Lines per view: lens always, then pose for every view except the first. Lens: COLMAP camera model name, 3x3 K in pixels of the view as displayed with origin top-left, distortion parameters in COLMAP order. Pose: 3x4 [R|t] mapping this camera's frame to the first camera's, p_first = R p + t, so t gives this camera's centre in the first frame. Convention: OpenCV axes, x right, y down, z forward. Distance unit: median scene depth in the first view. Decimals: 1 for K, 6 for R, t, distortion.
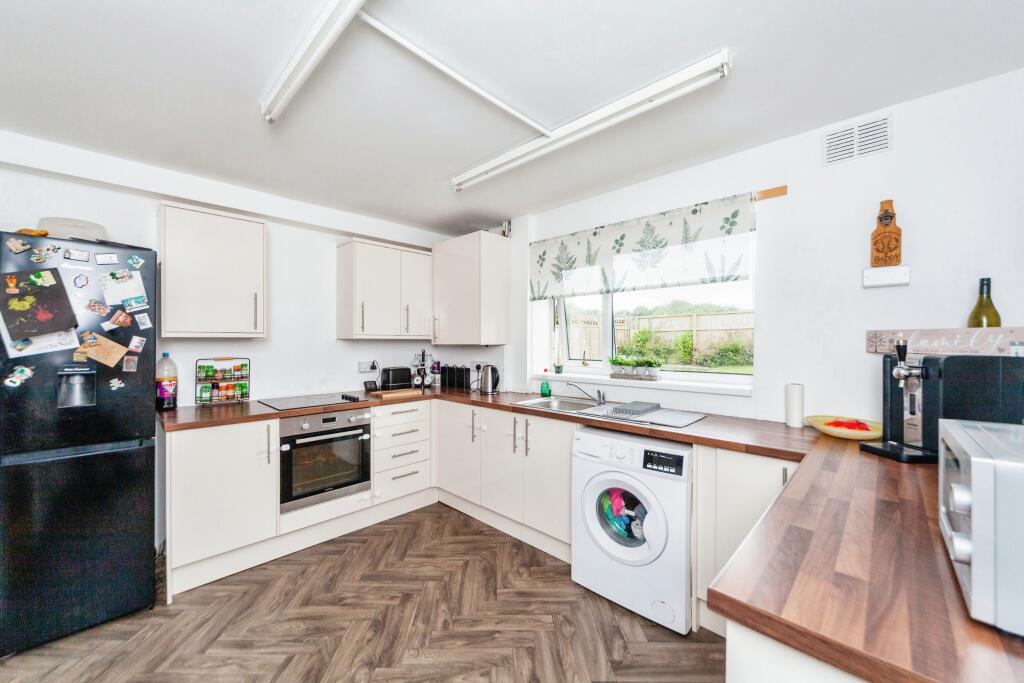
lens RADIAL K [[388.2, 0, 512.0], [0, 388.2, 341.5], [0, 0, 1]] dist [-0.000656, -0.000060]
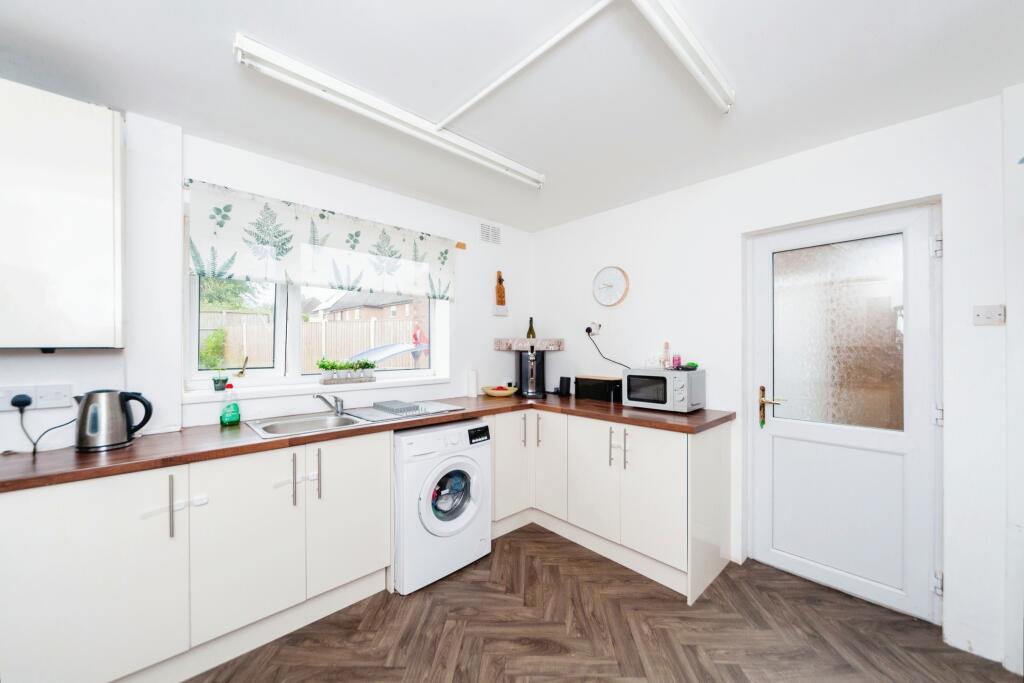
lens RADIAL K [[379.6, 0, 509.6], [0, 379.6, 345.2], [0, 0, 1]] dist [0.000080, -0.000045]
pose [[0.052448, 0.002167, 0.998621, -1.700232], [-0.000726, 0.999997, -0.002132, 0.016528], [-0.998623, -0.000613, 0.052450, 1.570269]]
